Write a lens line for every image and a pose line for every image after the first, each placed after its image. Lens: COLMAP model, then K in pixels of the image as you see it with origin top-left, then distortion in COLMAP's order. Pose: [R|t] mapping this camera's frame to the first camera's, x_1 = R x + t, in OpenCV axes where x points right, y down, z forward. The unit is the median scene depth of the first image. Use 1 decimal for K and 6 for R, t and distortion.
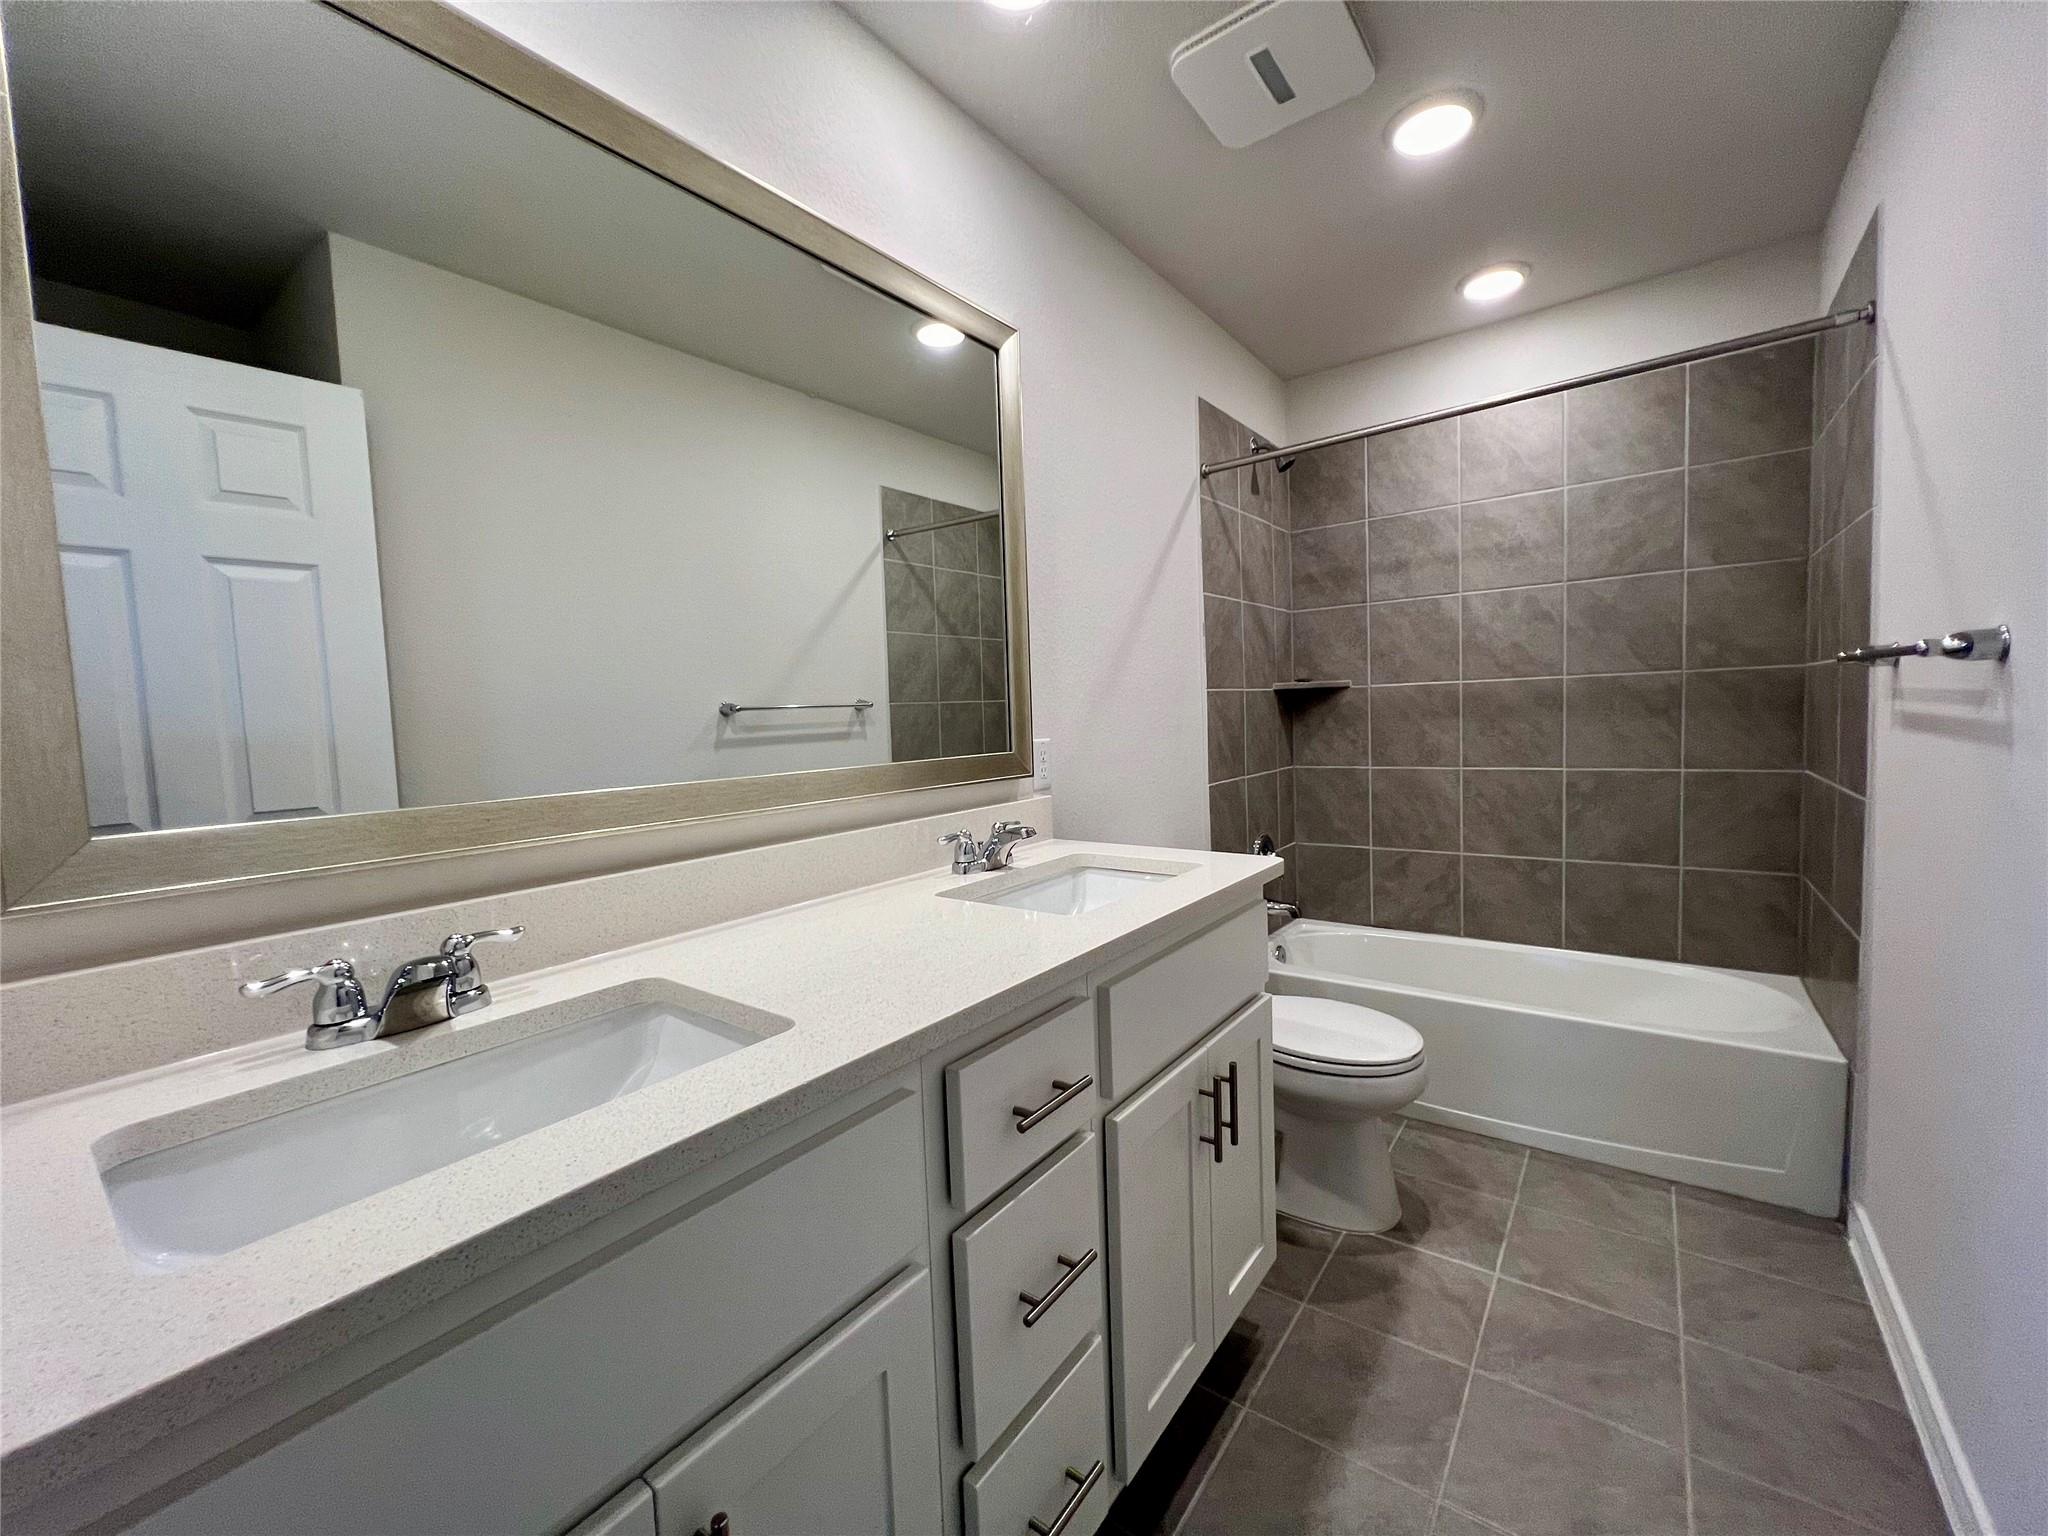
lens RADIAL K [[821.4, 0, 1026.8], [0, 821.4, 753.4], [0, 0, 1]] dist [-0.001893, 0.000557]
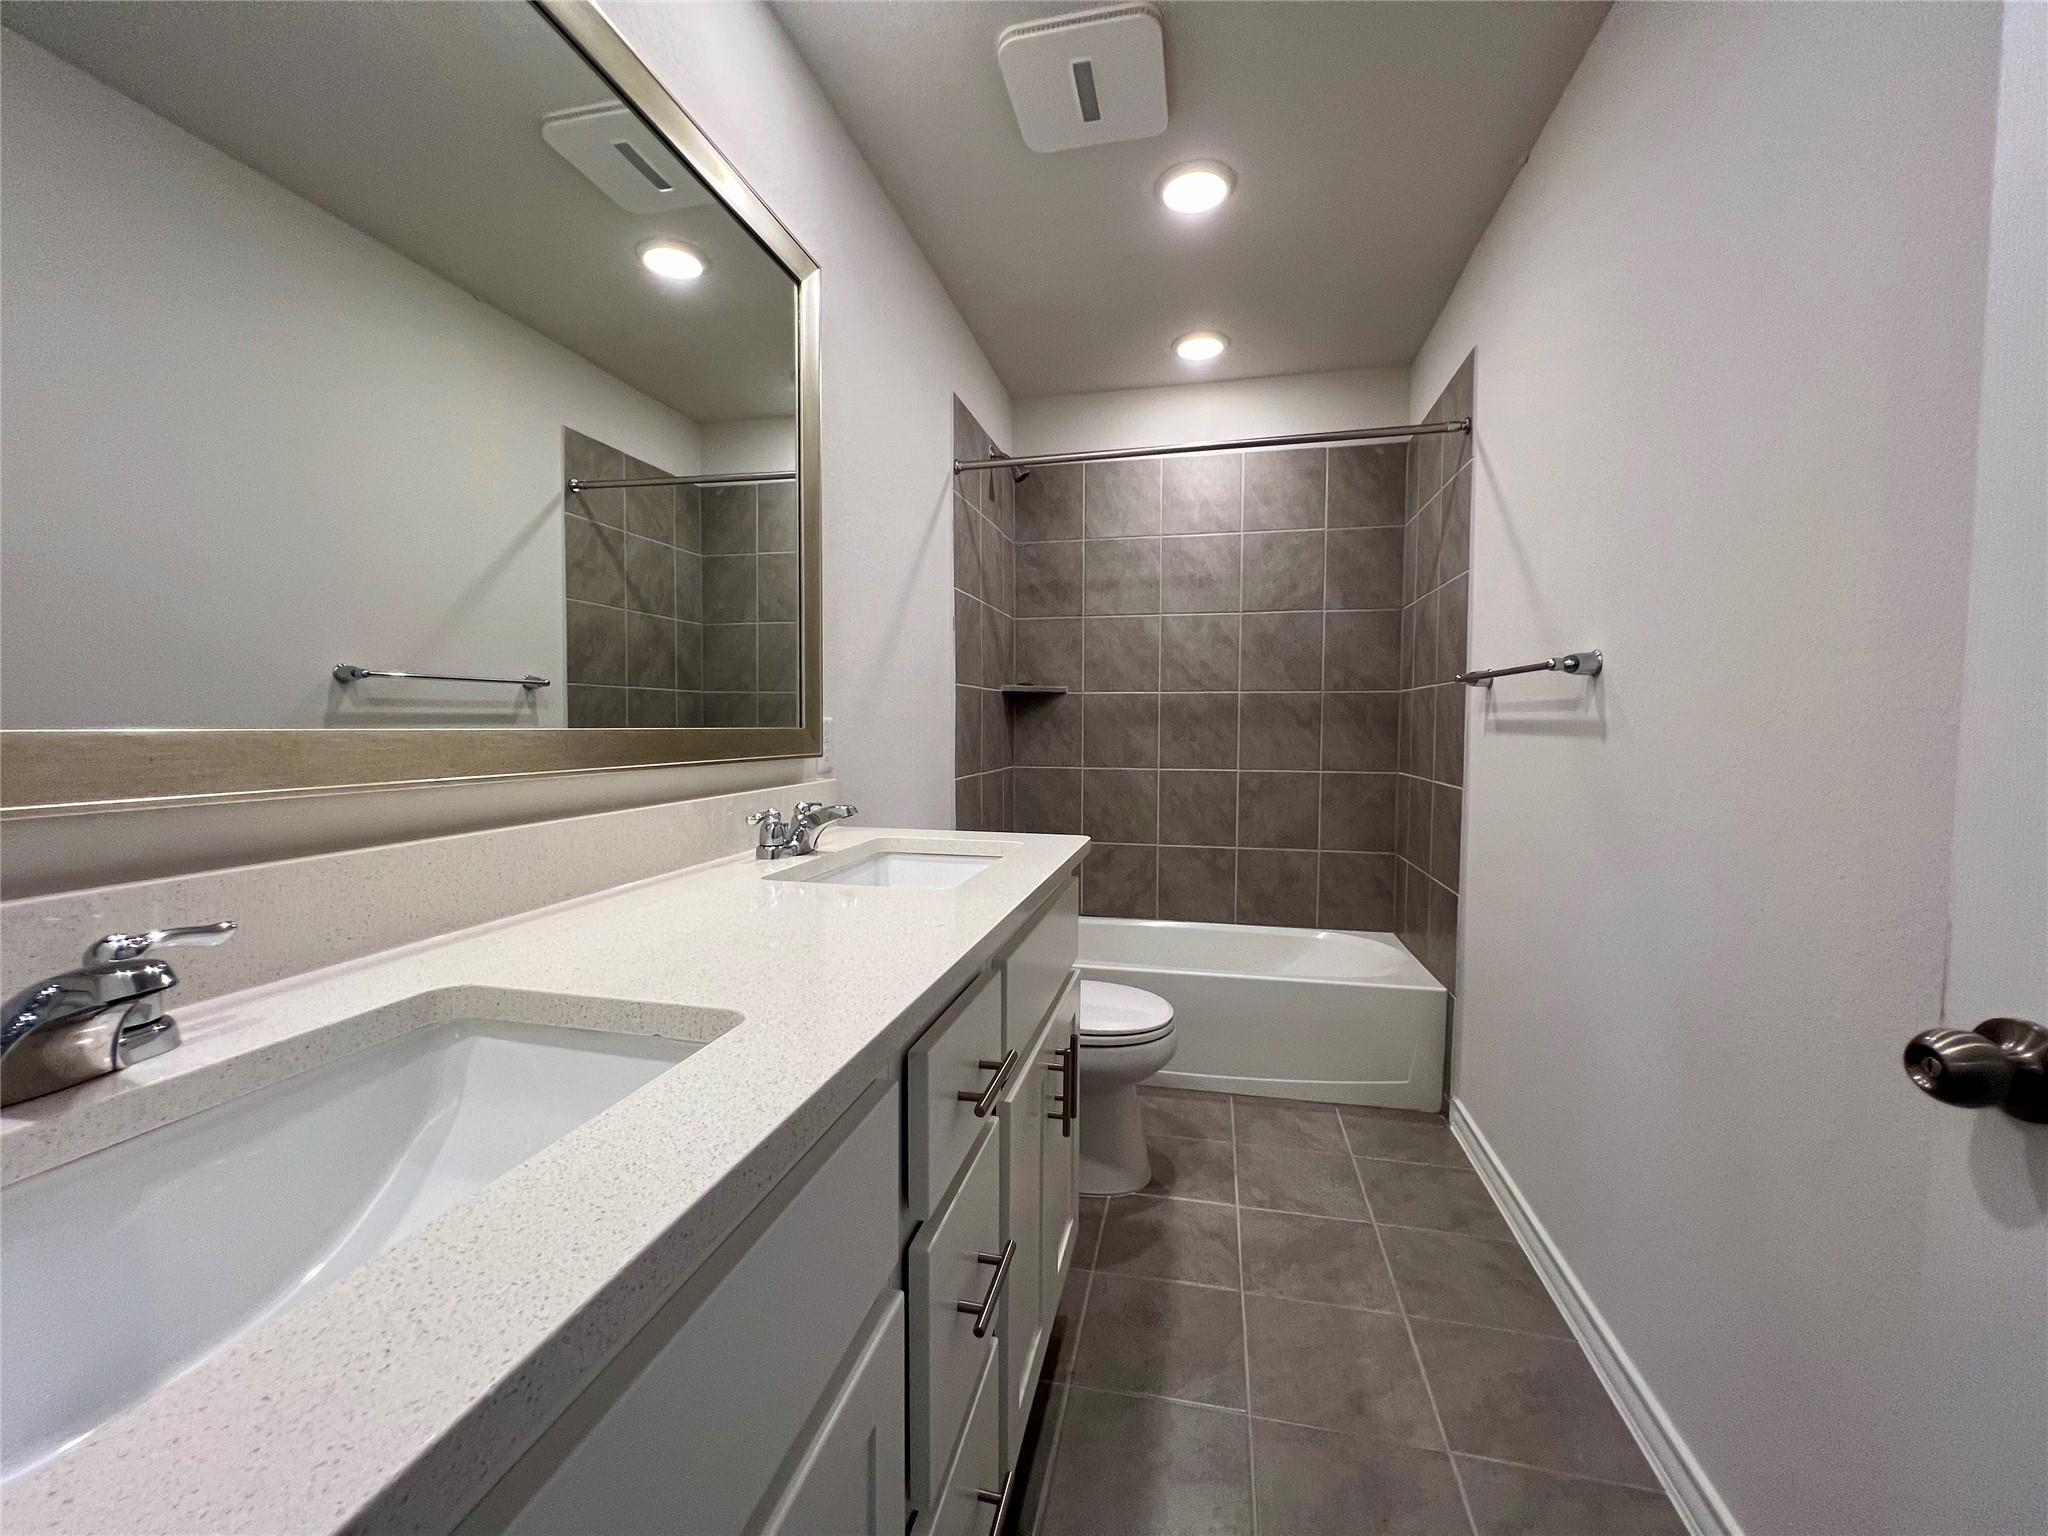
lens RADIAL K [[821.4, 0, 1028.9], [0, 821.4, 754.4], [0, 0, 1]] dist [-0.001893, 0.000557]
pose [[0.910480, 0.025781, 0.412748, -0.171053], [-0.018157, 0.999585, -0.022384, 0.045037], [-0.413154, 0.012886, 0.910570, 0.083330]]
